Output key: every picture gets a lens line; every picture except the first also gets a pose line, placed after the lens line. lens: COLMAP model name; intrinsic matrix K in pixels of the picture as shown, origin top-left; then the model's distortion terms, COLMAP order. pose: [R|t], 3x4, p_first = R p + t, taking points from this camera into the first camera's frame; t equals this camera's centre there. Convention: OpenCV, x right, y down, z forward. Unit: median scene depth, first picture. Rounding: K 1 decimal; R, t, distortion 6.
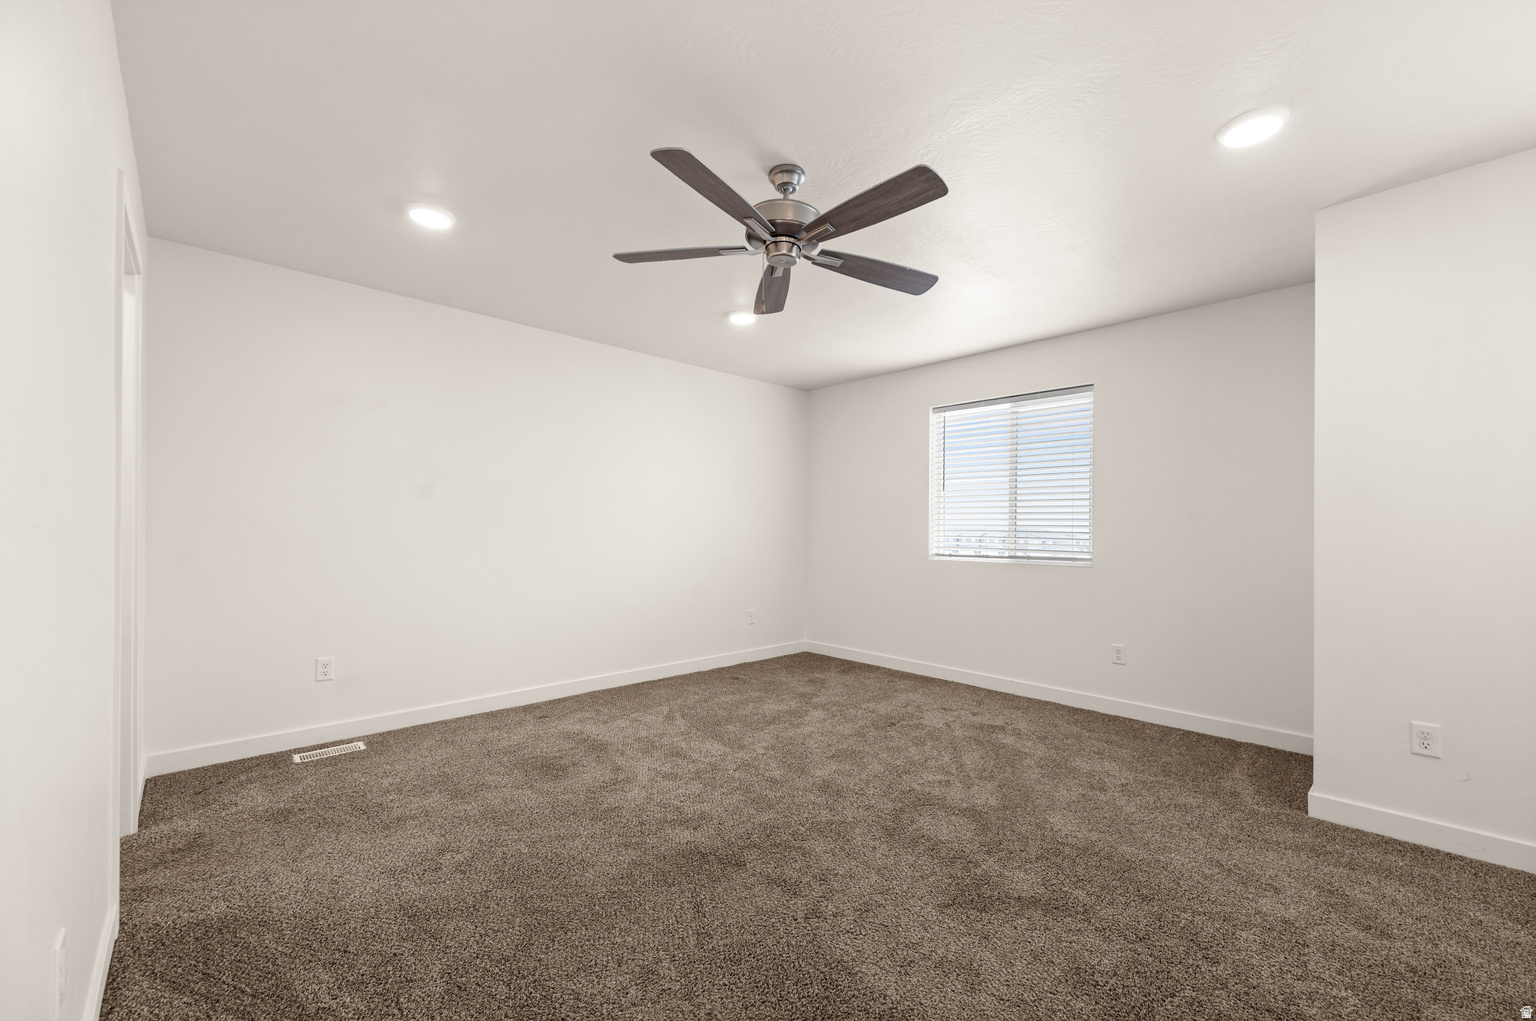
lens RADIAL K [[609.0, 0, 773.6], [0, 609.0, 526.5], [0, 0, 1]] dist [-0.001284, -0.000116]
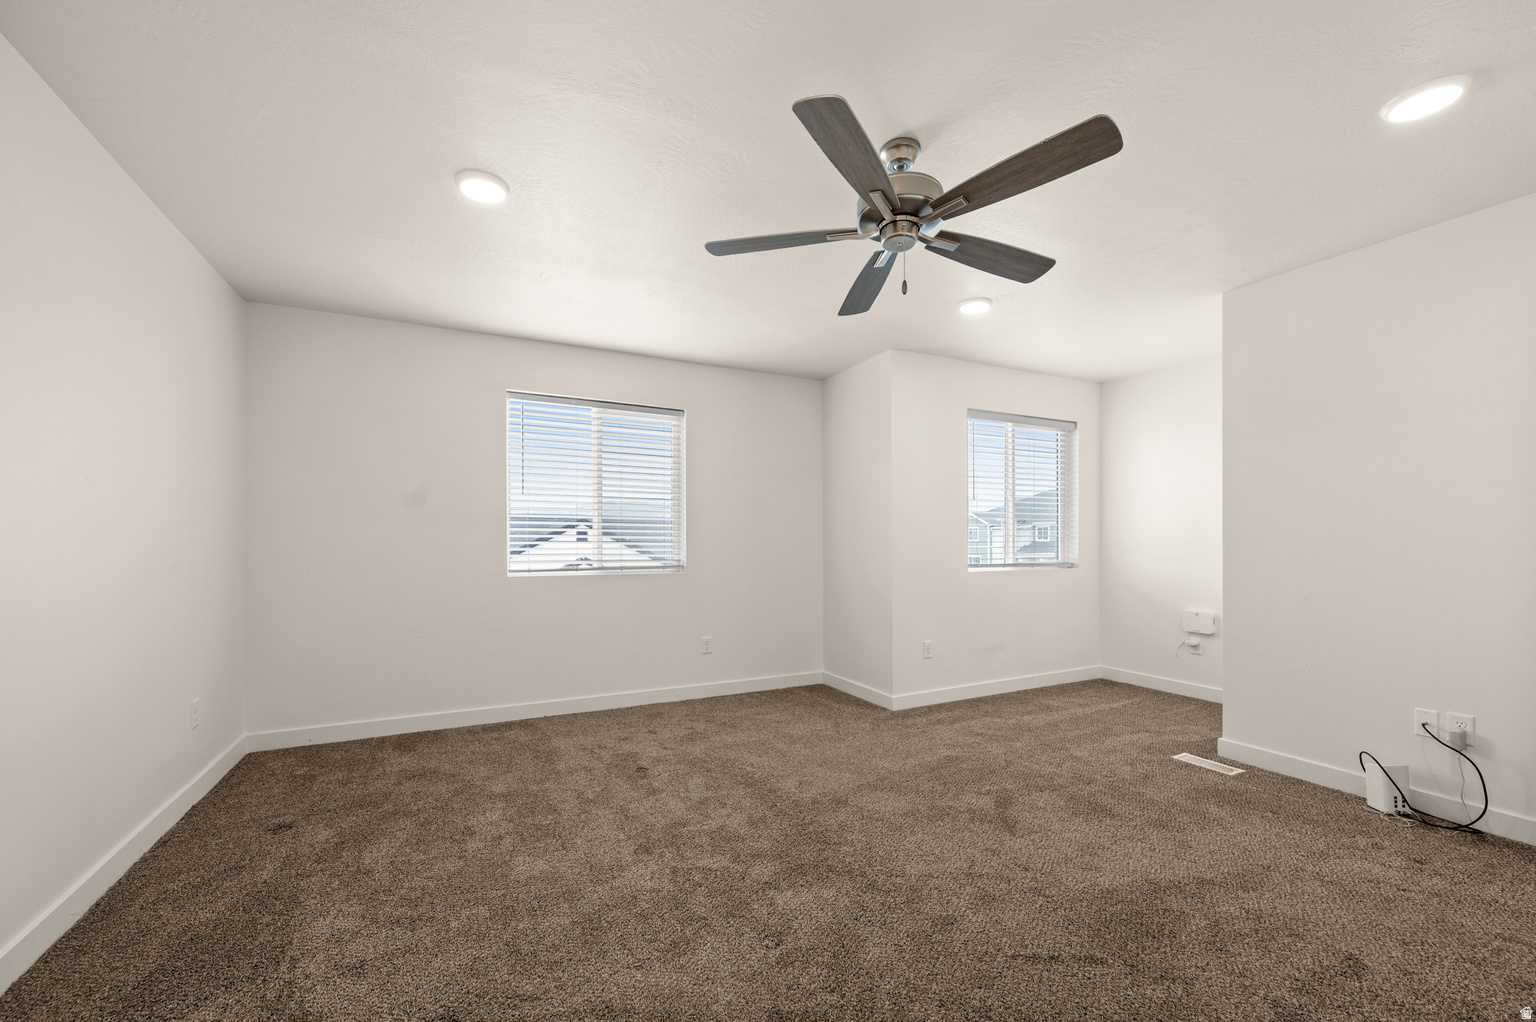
lens RADIAL K [[615.7, 0, 765.5], [0, 615.7, 538.6], [0, 0, 1]] dist [-0.000276, -0.000028]
pose [[0.293344, -0.005069, 0.955993, -0.605603], [-0.003085, 0.999976, 0.006249, -0.005372], [-0.956002, -0.004783, 0.293321, 0.605982]]
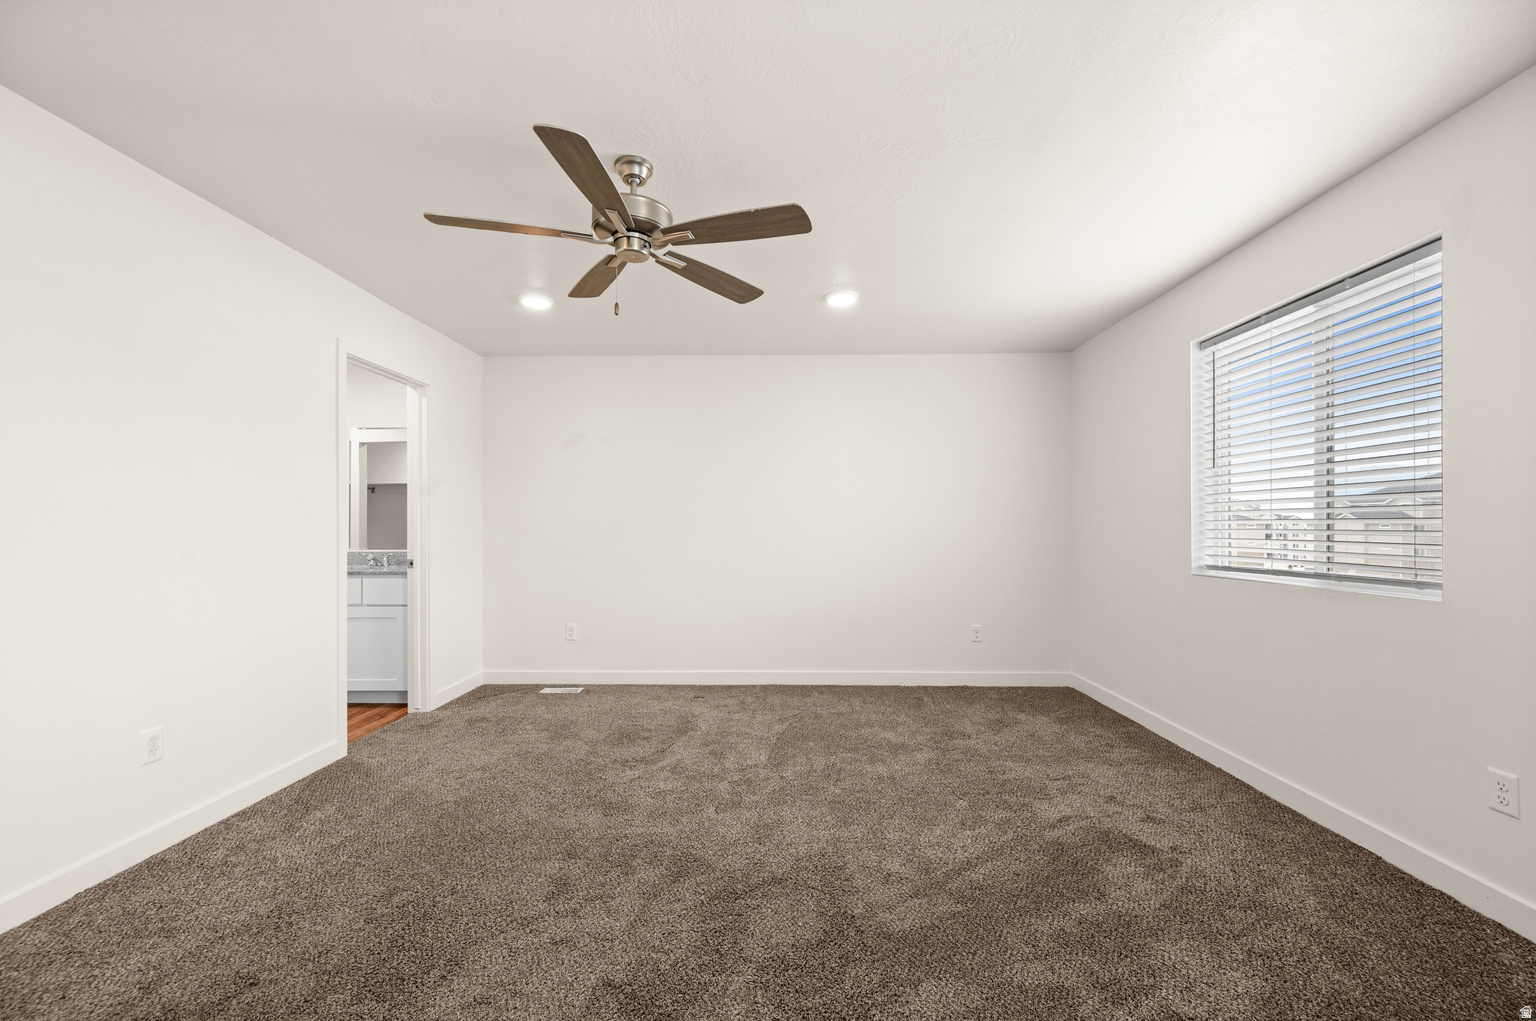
lens RADIAL K [[609.0, 0, 773.6], [0, 609.0, 526.5], [0, 0, 1]] dist [-0.001284, -0.000116]
pose [[0.711298, -0.011151, -0.702802, 0.559567], [0.010584, 0.999931, -0.005154, 0.001211], [0.702811, -0.003773, 0.711367, 0.306150]]
